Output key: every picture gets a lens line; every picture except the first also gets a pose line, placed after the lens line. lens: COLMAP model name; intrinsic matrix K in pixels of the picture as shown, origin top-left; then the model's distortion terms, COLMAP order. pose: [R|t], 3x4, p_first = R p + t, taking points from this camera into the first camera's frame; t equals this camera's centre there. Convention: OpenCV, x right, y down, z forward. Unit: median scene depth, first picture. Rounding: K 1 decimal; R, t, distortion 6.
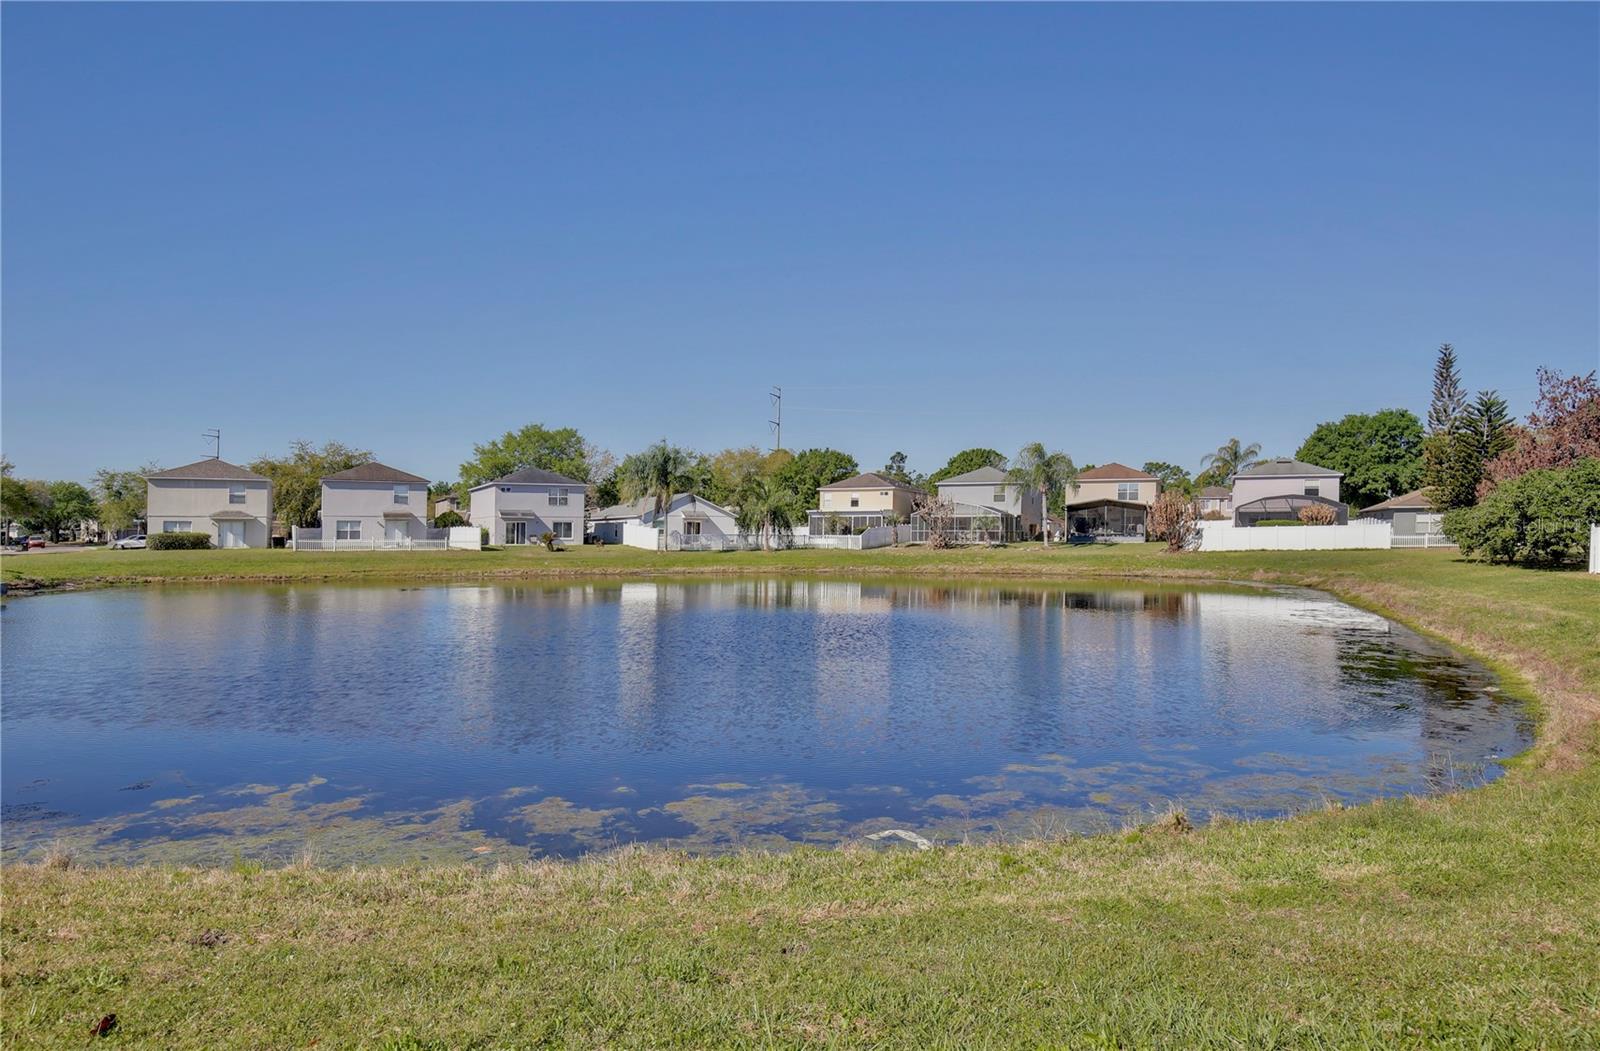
lens RADIAL K [[969.9, 0, 734.4], [0, 969.9, 529.8], [0, 0, 1]] dist [-0.017222, 0.000542]
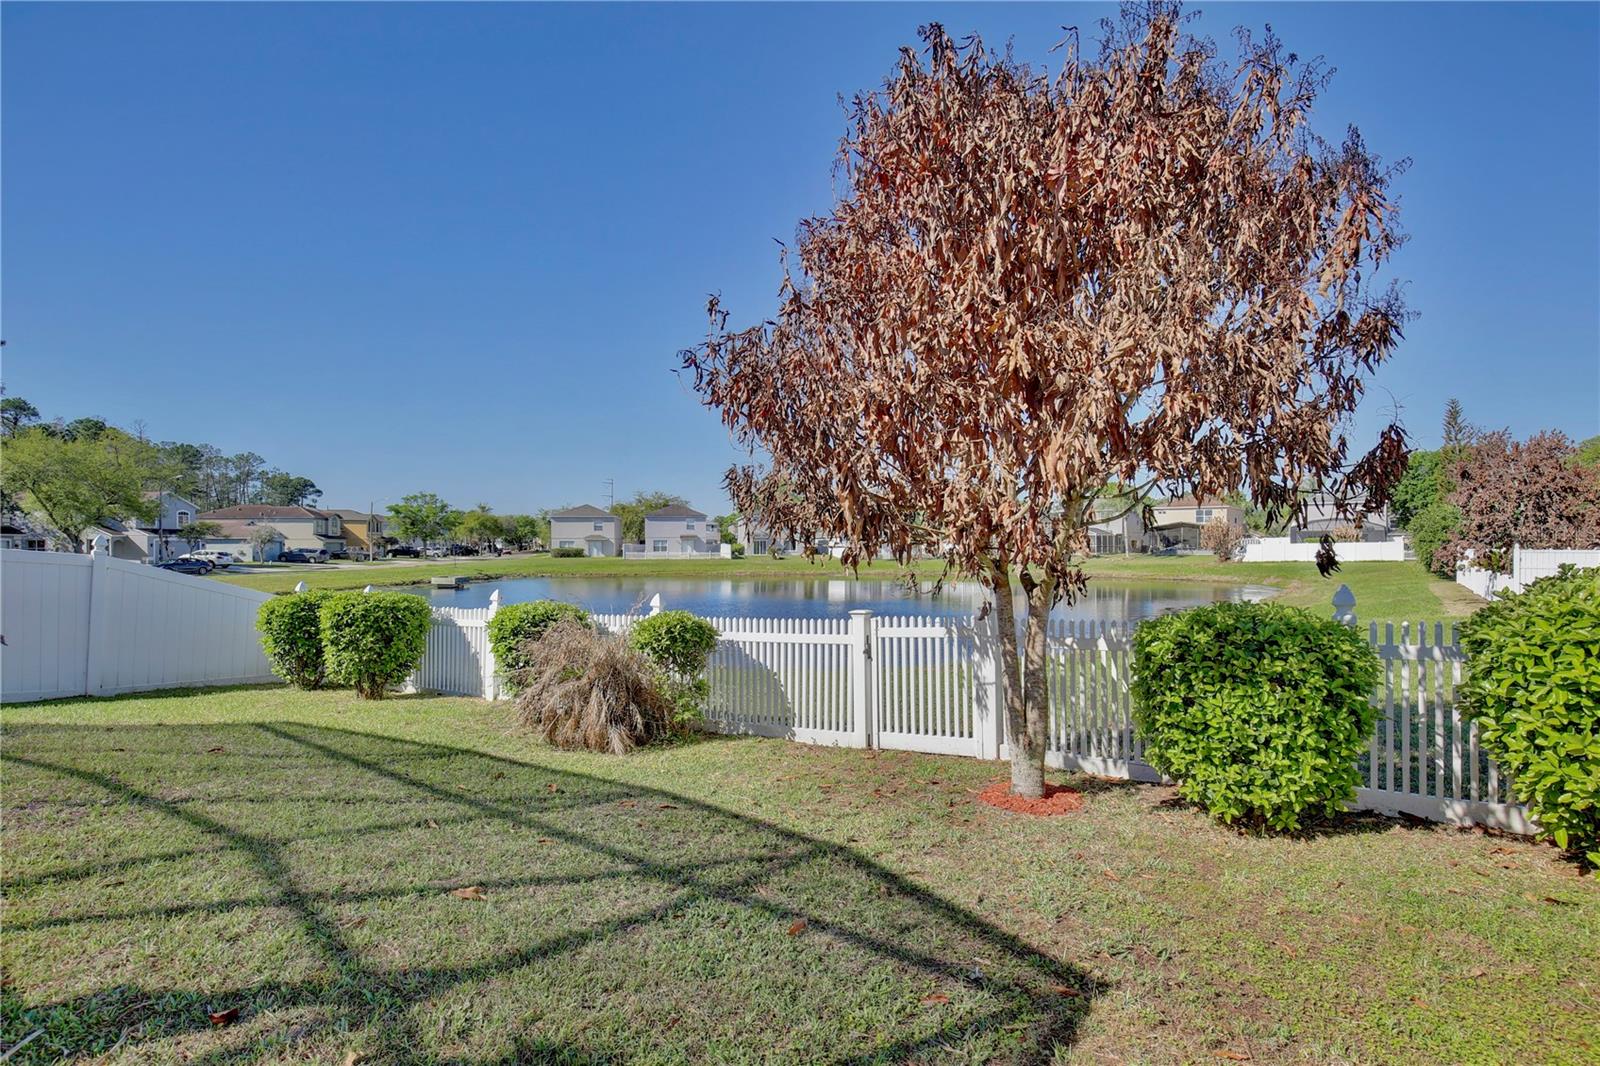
lens RADIAL K [[741.2, 0, 804.0], [0, 741.2, 547.6], [0, 0, 1]] dist [-0.028460, 0.001778]
pose [[0.961248, 0.001384, -0.275681, 0.171729], [0.002354, 0.999910, 0.013226, -0.011940], [0.275675, -0.013363, 0.961158, -0.139734]]
